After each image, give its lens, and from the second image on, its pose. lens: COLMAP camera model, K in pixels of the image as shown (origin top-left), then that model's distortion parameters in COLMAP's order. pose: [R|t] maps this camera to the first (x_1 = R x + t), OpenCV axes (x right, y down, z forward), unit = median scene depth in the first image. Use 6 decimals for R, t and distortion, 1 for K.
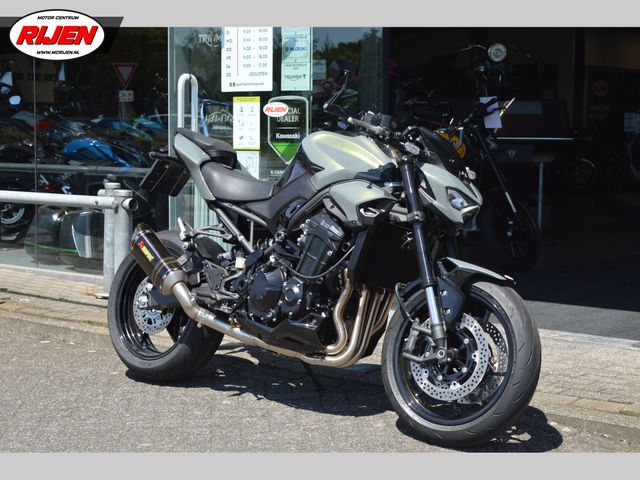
lens RADIAL K [[1277.9, 0, 320.0], [0, 1277.9, 240.0], [0, 0, 1]] dist [0.033964, 0.140740]
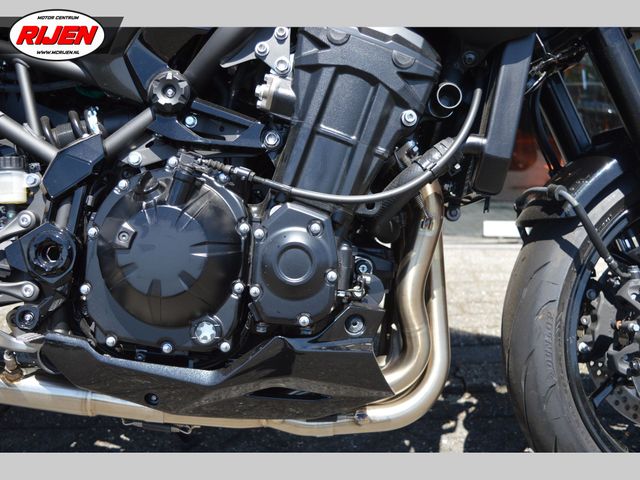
lens RADIAL K [[710.8, 0, 320.0], [0, 710.8, 240.0], [0, 0, 1]] dist [-0.079078, -0.009321]
pose [[0.750779, -0.155346, 0.642026, -0.129672], [0.088111, 0.986819, 0.135738, 0.014621], [-0.654650, -0.045340, 0.754571, 0.868050]]
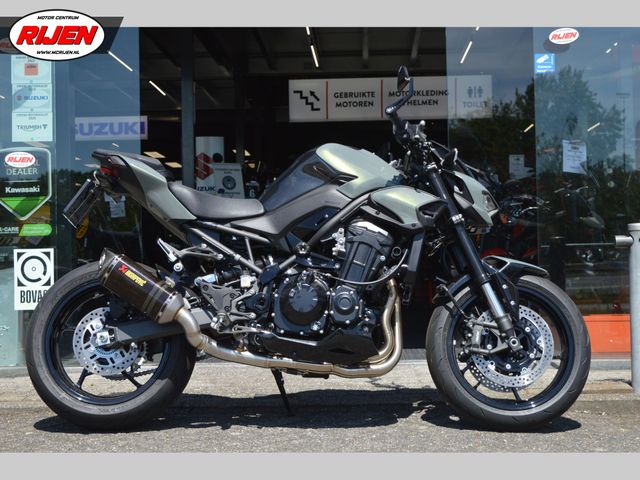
lens RADIAL K [[1177.8, 0, 320.0], [0, 1177.8, 240.0], [0, 0, 1]] dist [0.005324, 0.053041]
pose [[0.781567, -0.006264, 0.623789, -0.601428], [0.077734, 0.993134, -0.087423, 0.072470], [-0.618959, 0.116817, 0.776688, 0.307795]]
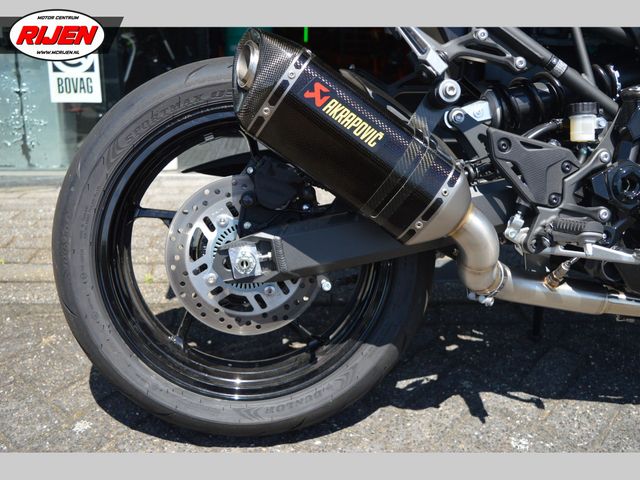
lens RADIAL K [[611.3, 0, 320.0], [0, 611.3, 240.0], [0, 0, 1]] dist [-0.077250, 0.004983]
pose [[0.699413, -0.217014, 0.680975, -0.272325], [0.046316, 0.964547, 0.259813, -0.001062], [-0.713215, -0.150177, 0.684668, 0.990862]]
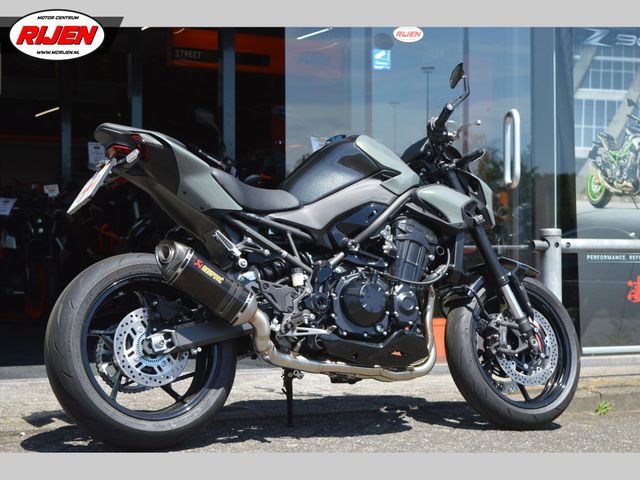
lens RADIAL K [[1397.6, 0, 320.0], [0, 1397.6, 240.0], [0, 0, 1]] dist [0.044248, 0.066476]
pose [[0.354848, 0.010142, 0.934869, -1.013399], [0.086613, 0.995284, -0.043673, 0.036065], [-0.930903, 0.096469, 0.352296, 0.694430]]
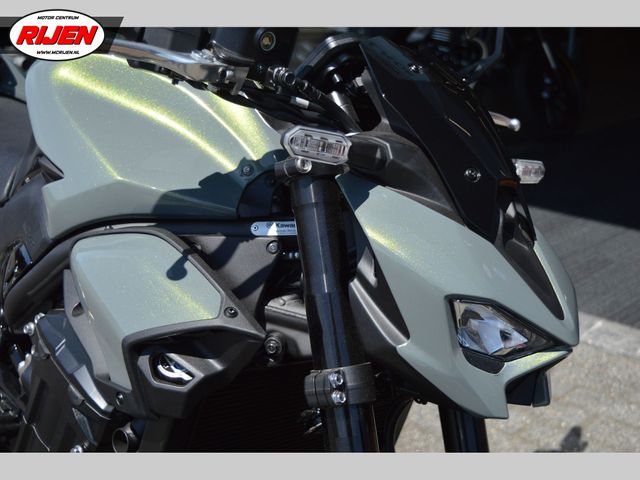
lens RADIAL K [[913.0, 0, 320.0], [0, 913.0, 240.0], [0, 0, 1]] dist [-0.007497, -0.008343]
pose [[0.998037, 0.004842, -0.062435, 0.080860], [0.009298, 0.974497, 0.224208, -0.090491], [0.061929, -0.224348, 0.972539, 0.788537]]
